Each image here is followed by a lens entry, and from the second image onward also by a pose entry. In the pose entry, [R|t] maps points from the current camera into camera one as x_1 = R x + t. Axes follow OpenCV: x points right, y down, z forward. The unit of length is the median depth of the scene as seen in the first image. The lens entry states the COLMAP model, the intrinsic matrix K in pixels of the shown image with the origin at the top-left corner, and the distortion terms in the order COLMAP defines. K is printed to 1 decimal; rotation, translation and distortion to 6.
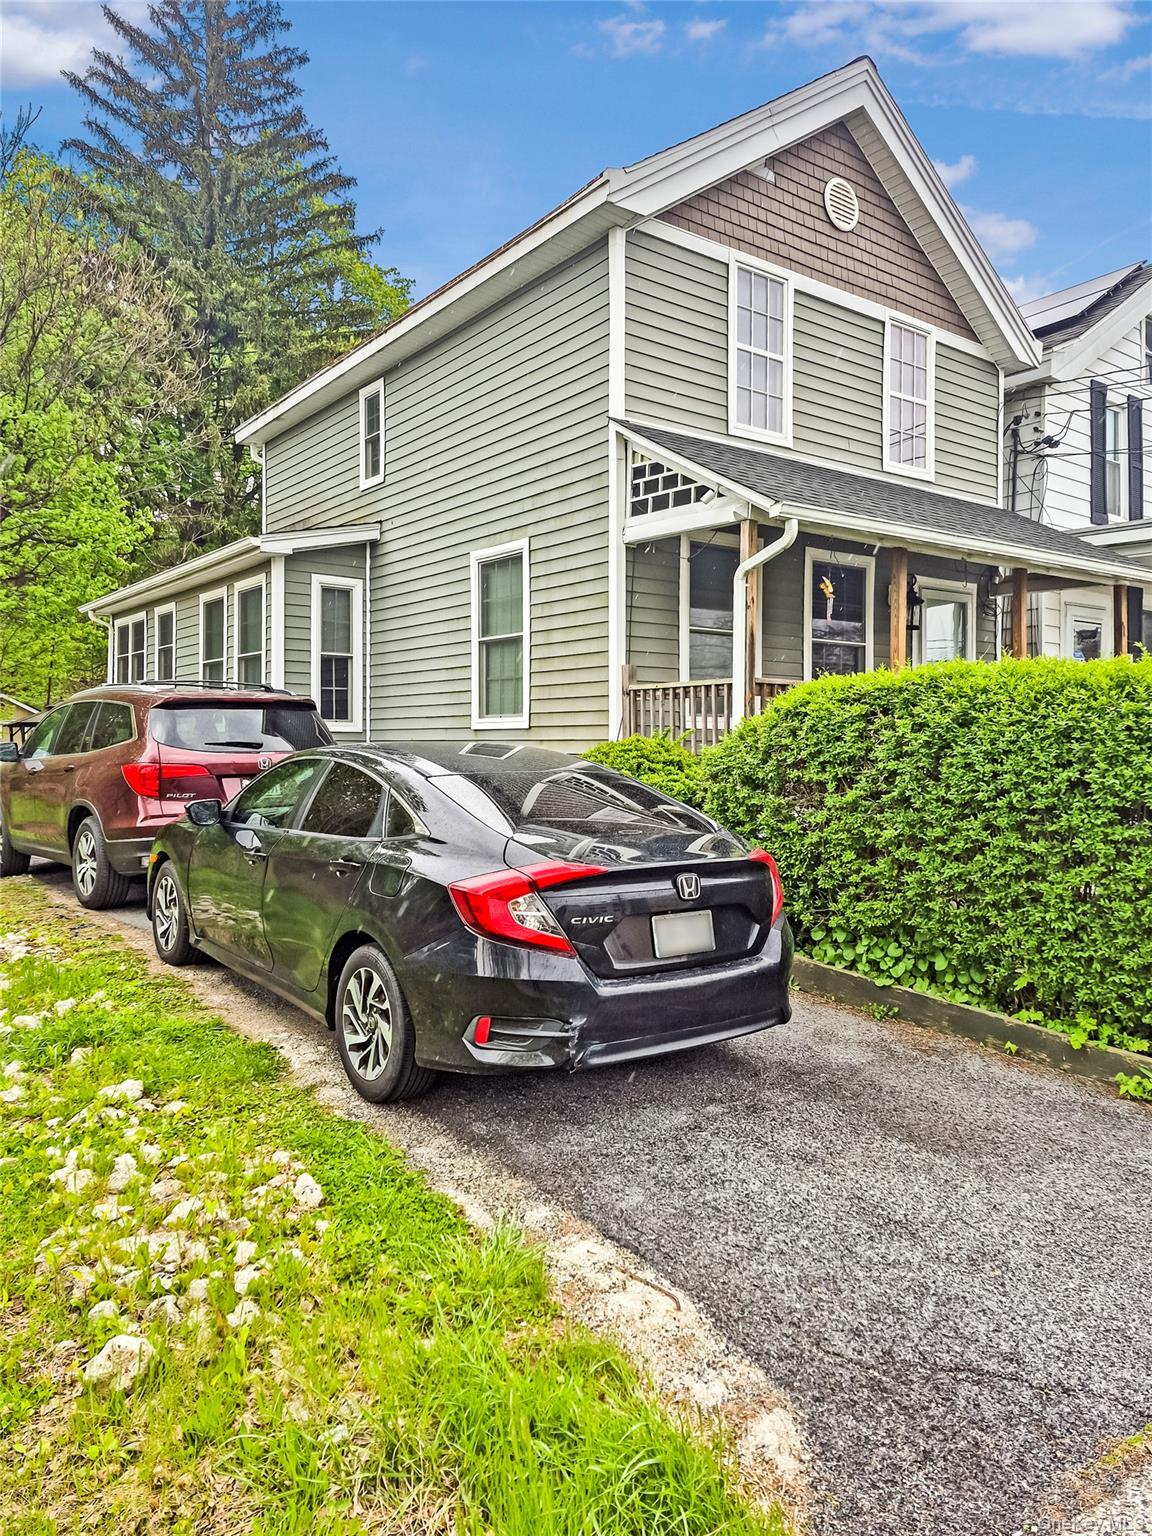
lens RADIAL K [[1095.6, 0, 575.0], [0, 1095.6, 761.5], [0, 0, 1]] dist [0.047504, -0.009476]
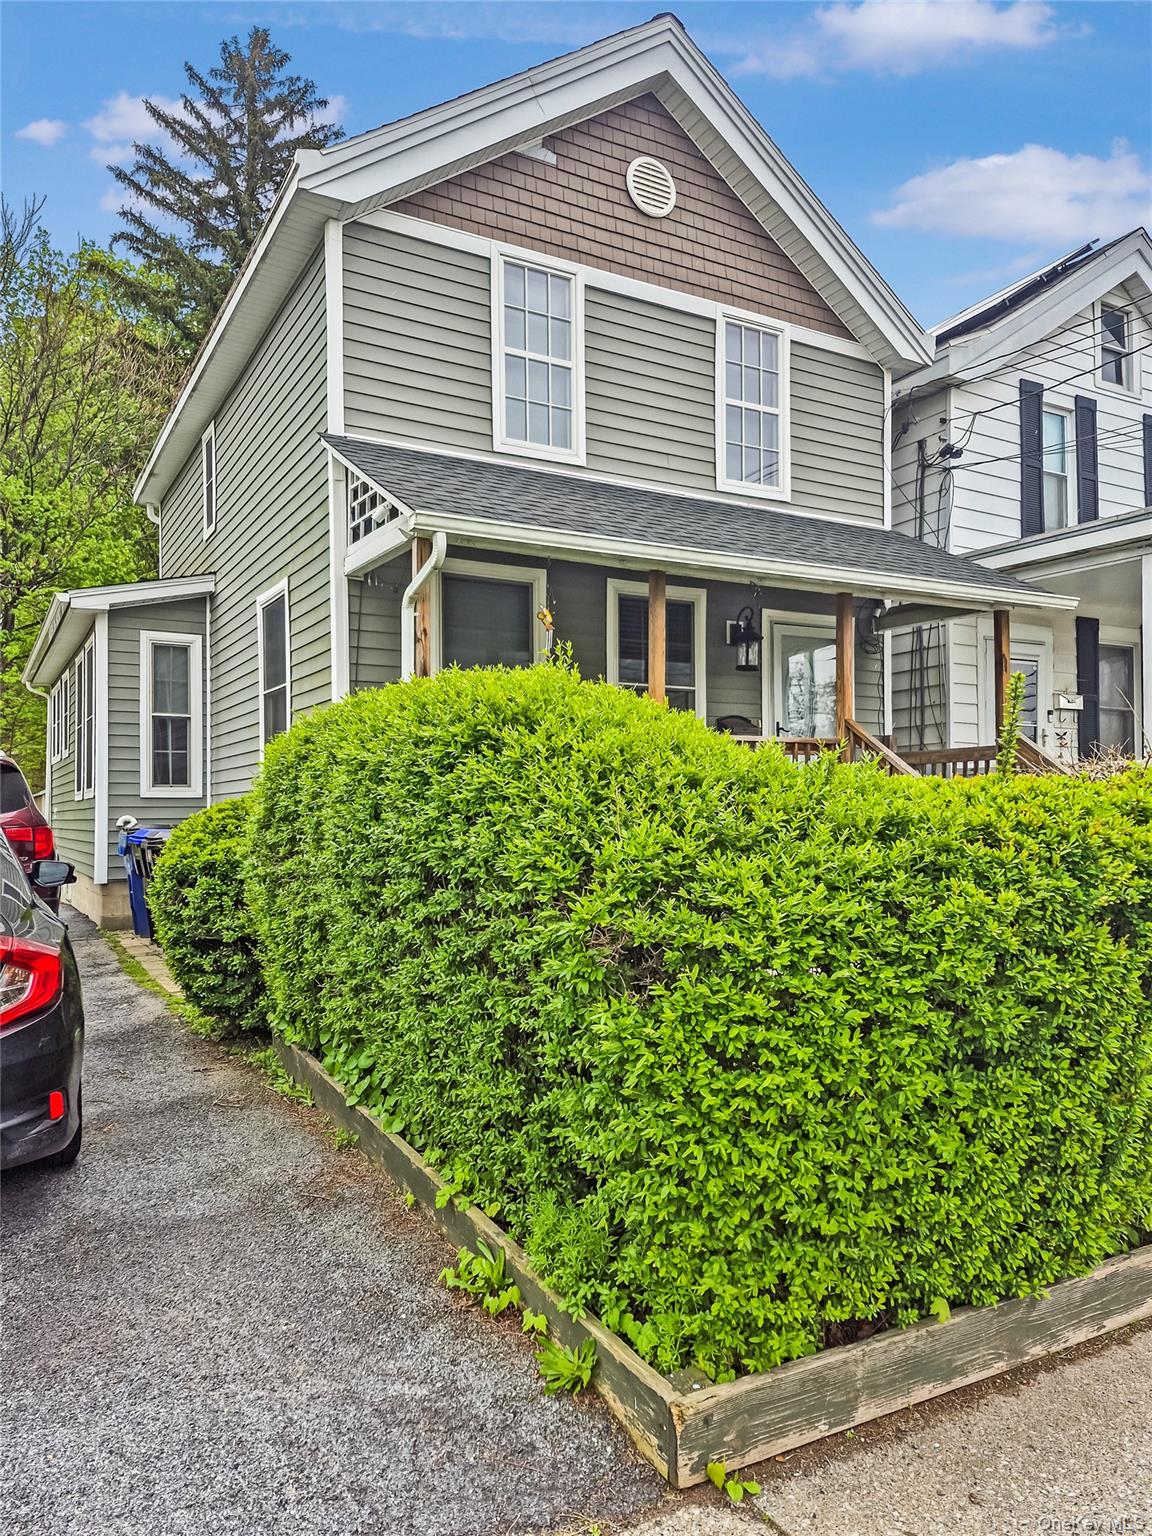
lens RADIAL K [[1095.6, 0, 572.1], [0, 1095.6, 820.6], [0, 0, 1]] dist [0.047504, -0.009476]
pose [[0.990331, -0.008650, -0.138457, 0.286601], [0.006907, 0.999891, -0.013066, 0.008652], [0.138555, 0.011984, 0.990282, 0.125854]]
